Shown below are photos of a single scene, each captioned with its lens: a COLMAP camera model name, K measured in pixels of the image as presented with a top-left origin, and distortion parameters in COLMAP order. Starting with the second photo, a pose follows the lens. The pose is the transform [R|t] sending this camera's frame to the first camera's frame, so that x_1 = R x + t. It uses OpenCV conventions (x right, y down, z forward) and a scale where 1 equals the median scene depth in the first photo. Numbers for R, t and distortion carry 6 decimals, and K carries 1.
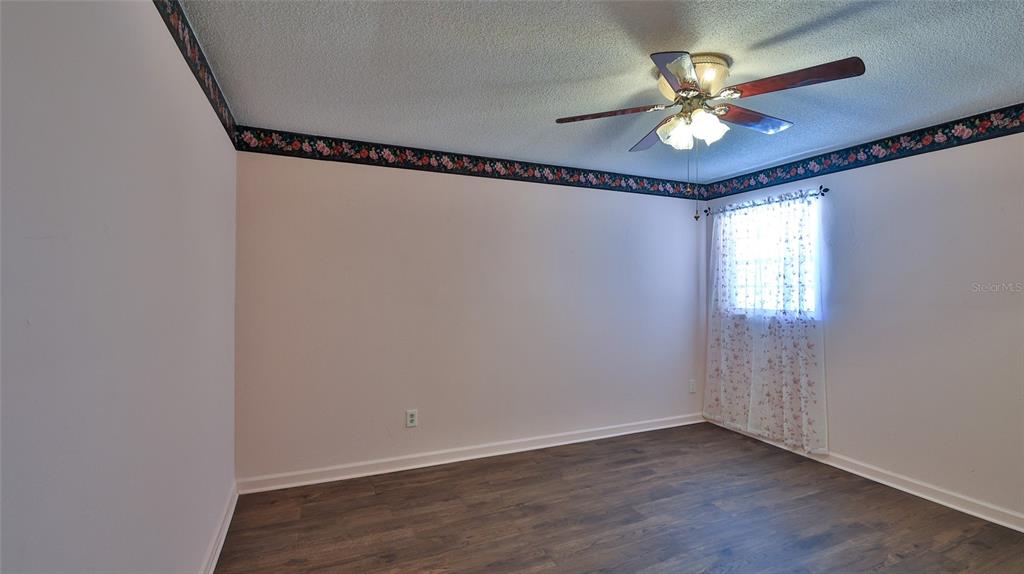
lens RADIAL K [[455.0, 0, 513.1], [0, 455.0, 287.7], [0, 0, 1]] dist [0.002228, 0.000429]
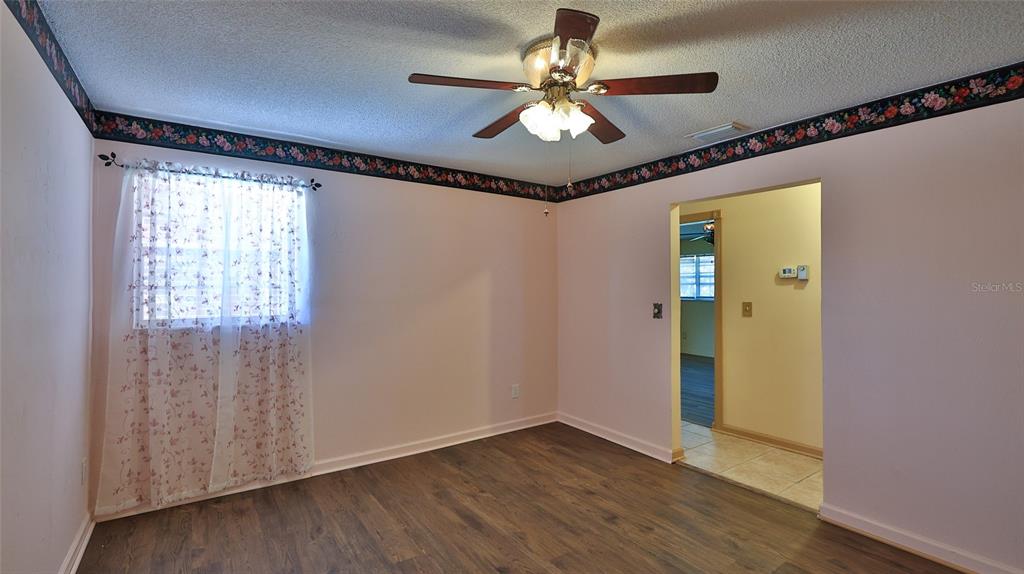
lens RADIAL K [[455.0, 0, 512.3], [0, 455.0, 279.7], [0, 0, 1]] dist [0.002228, 0.000429]
pose [[-0.190633, 0.008234, 0.981627, -0.300114], [0.000090, 0.999965, -0.008370, -0.009722], [-0.981661, -0.001507, -0.190627, 0.745640]]
